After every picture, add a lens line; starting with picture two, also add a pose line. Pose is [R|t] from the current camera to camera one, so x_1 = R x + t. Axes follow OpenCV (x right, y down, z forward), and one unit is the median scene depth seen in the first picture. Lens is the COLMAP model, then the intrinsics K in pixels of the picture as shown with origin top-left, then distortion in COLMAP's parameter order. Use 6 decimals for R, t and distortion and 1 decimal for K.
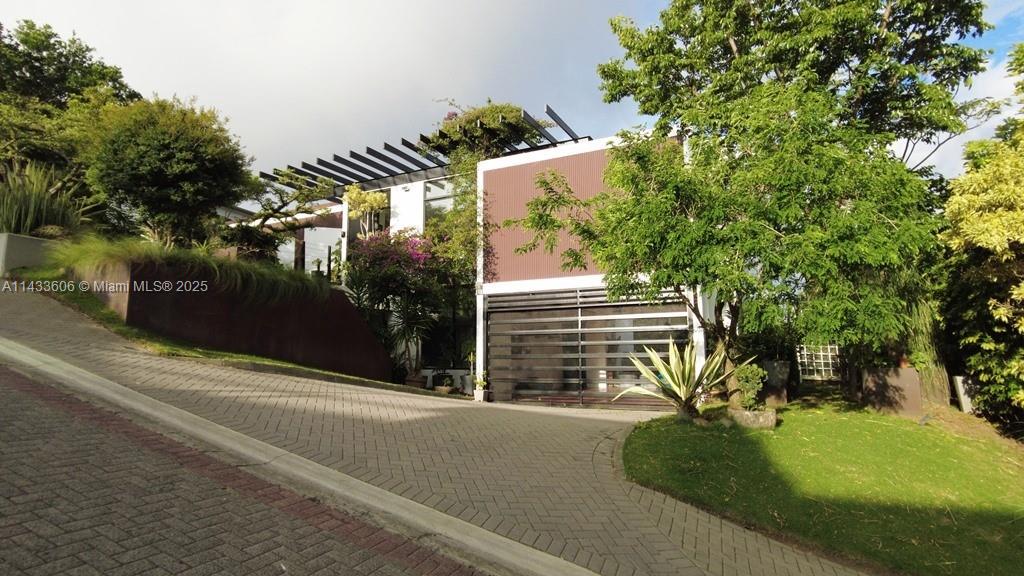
lens RADIAL K [[546.0, 0, 509.8], [0, 546.0, 285.3], [0, 0, 1]] dist [0.002658, -0.008883]
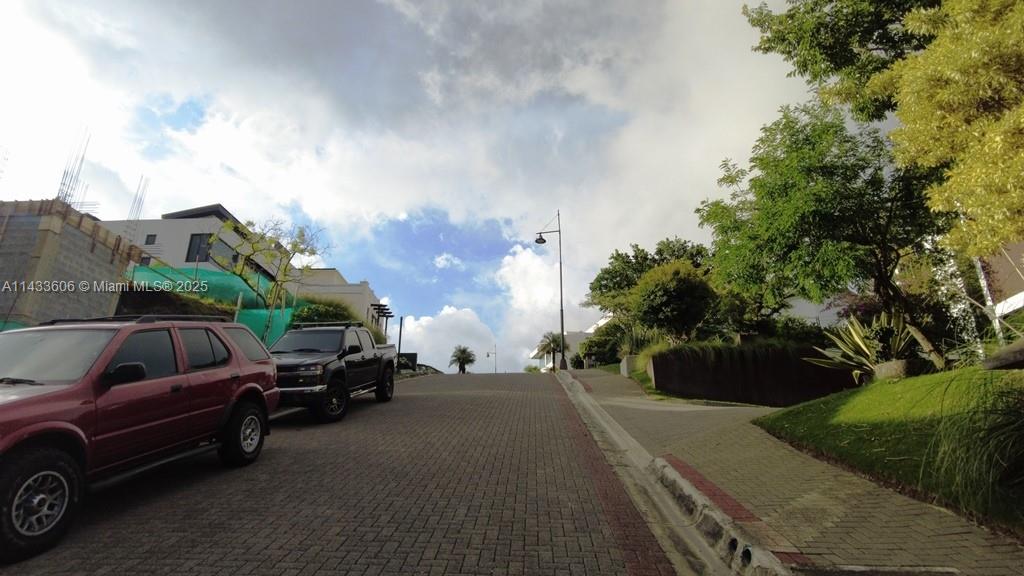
lens RADIAL K [[546.0, 0, 509.8], [0, 546.0, 285.3], [0, 0, 1]] dist [0.002658, -0.008883]
pose [[0.281241, -0.330168, -0.901051, 0.879200], [0.125343, 0.943544, -0.306616, 0.225695], [0.951416, -0.026707, 0.306747, -0.047515]]
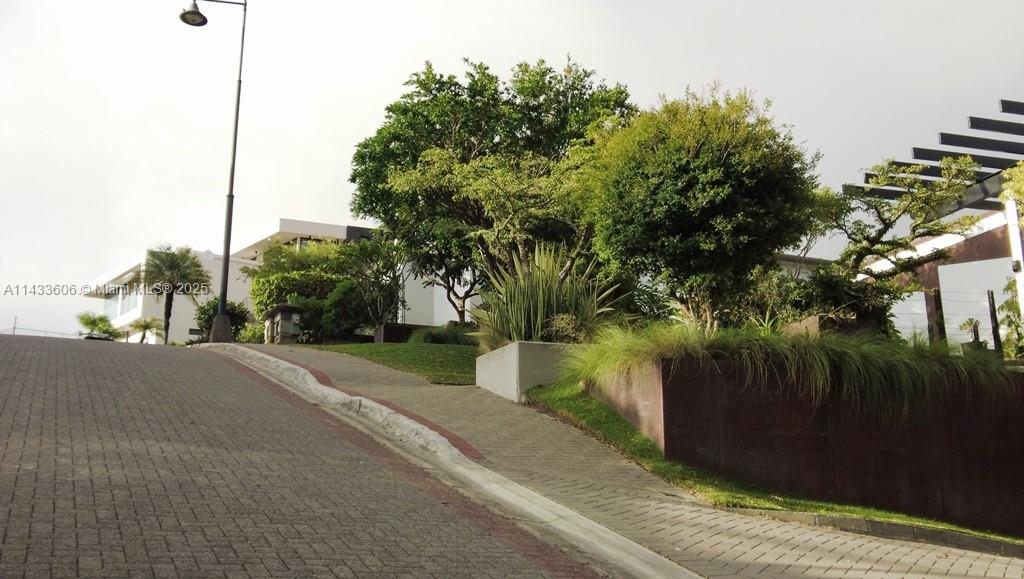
lens RADIAL K [[979.5, 0, 512.0], [0, 979.5, 289.5], [0, 0, 1]] dist [-0.005943, -0.018635]
pose [[0.695724, -0.173544, -0.697030, -0.007777], [0.099307, 0.984296, -0.145945, 0.024511], [0.711412, 0.032318, 0.702032, 0.071031]]
